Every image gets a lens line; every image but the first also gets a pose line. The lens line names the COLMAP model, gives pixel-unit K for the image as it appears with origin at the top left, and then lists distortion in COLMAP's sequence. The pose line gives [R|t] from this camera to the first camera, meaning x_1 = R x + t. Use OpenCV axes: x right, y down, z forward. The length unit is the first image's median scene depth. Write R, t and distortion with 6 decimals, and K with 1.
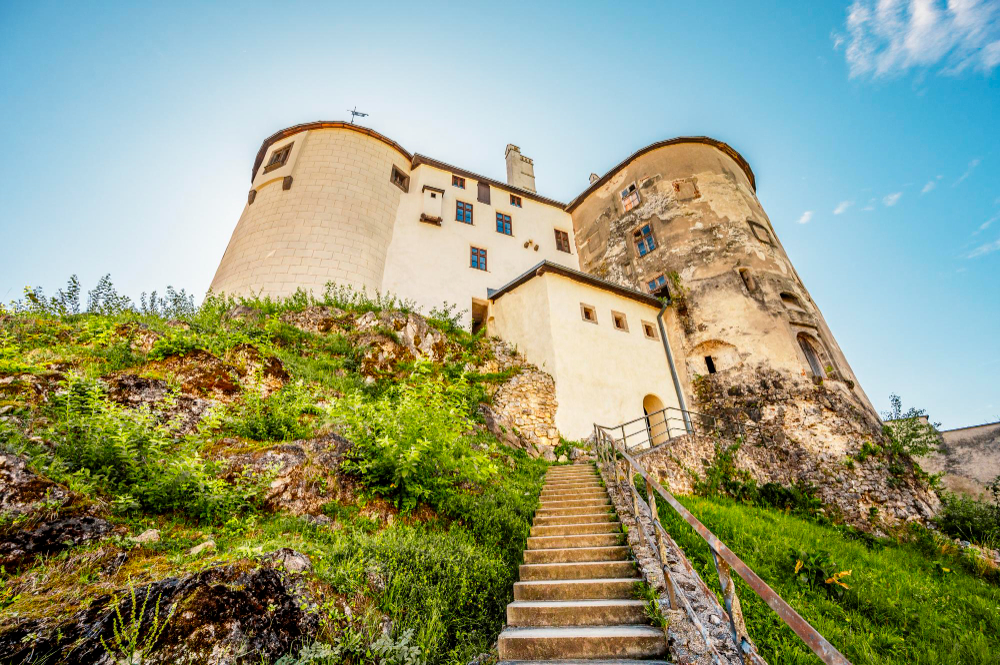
lens RADIAL K [[392.7, 0, 499.1], [0, 392.7, 330.4], [0, 0, 1]] dist [0.000990, 0.004022]
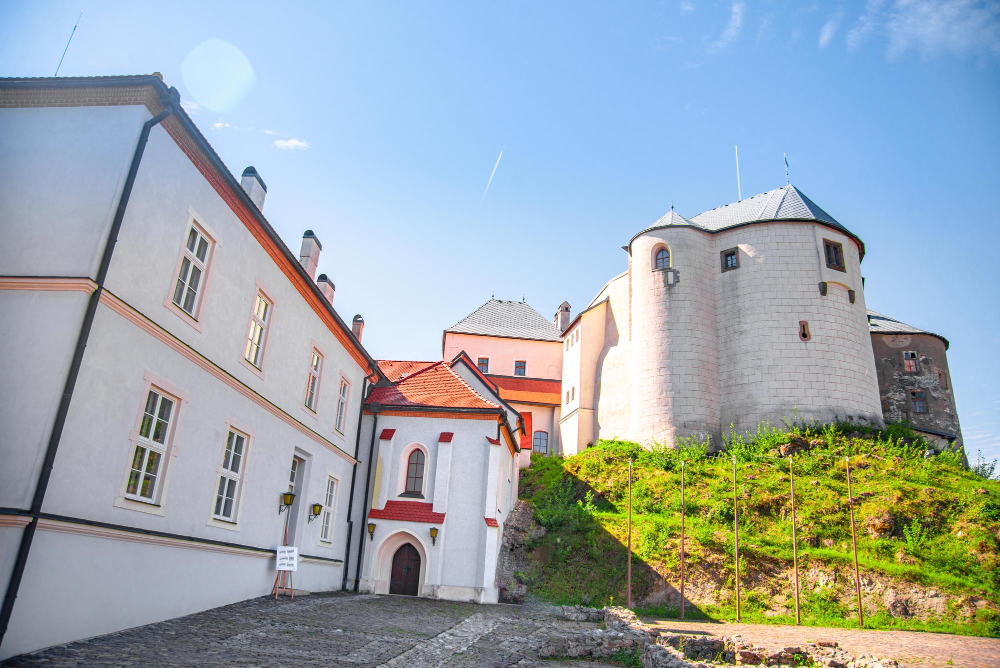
lens RADIAL K [[691.5, 0, 502.0], [0, 691.5, 327.6], [0, 0, 1]] dist [-0.160949, 0.105759]
pose [[0.740465, 0.313383, 0.594561, -2.970444], [-0.407022, 0.913058, 0.025648, 0.117010], [-0.534831, -0.260991, 0.803641, -0.116976]]
